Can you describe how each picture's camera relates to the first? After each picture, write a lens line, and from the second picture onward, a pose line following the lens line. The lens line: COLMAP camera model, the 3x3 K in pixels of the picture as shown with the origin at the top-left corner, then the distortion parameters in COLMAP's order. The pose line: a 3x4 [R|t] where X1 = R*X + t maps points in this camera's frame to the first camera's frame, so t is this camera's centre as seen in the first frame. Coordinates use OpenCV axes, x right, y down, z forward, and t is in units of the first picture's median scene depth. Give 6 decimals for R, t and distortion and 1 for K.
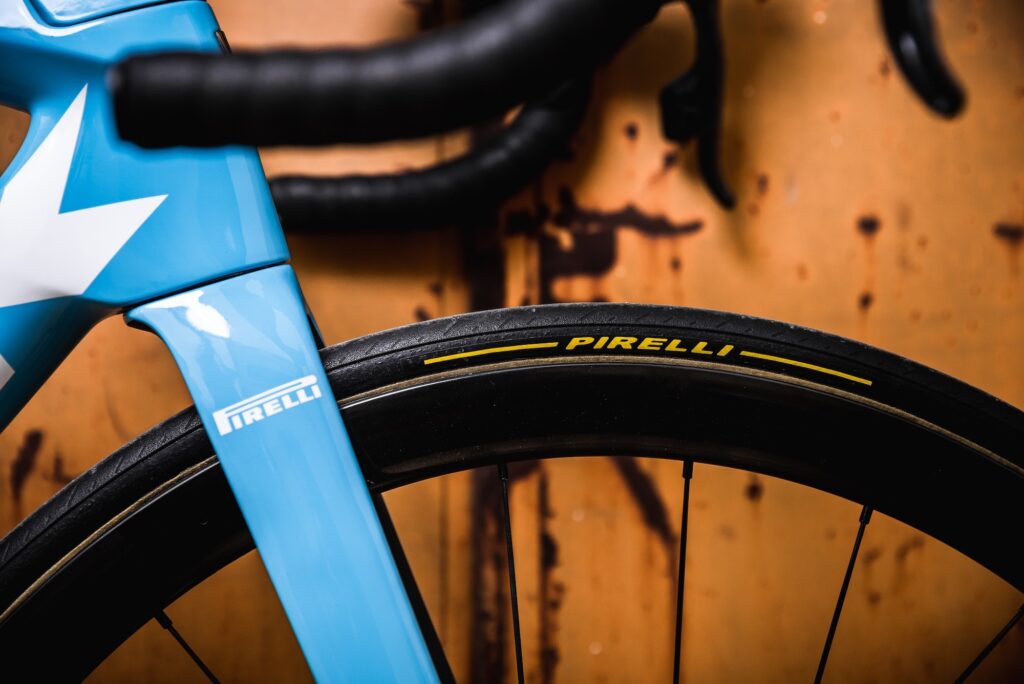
lens RADIAL K [[1789.9, 0, 512.0], [0, 1789.9, 342.0], [0, 0, 1]] dist [0.034879, 0.072704]
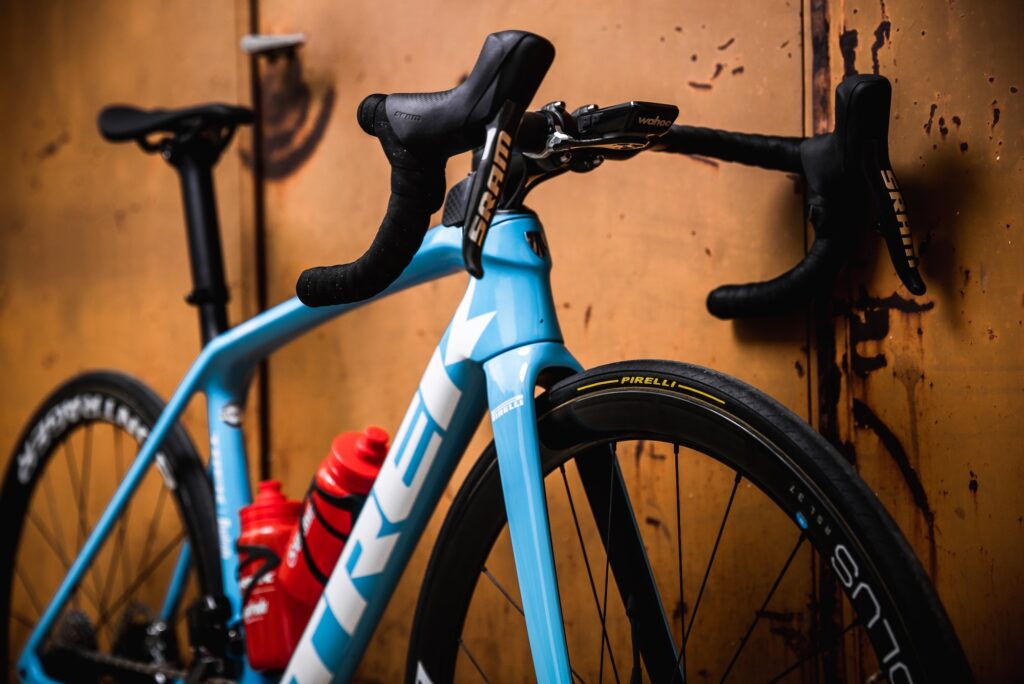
lens RADIAL K [[1789.9, 0, 512.0], [0, 1789.9, 342.0], [0, 0, 1]] dist [0.034879, 0.072704]
pose [[0.522857, -0.017198, -0.852247, 1.590146], [-0.008264, 0.999647, -0.025243, 0.008913], [0.852380, 0.020242, 0.522531, -0.114557]]
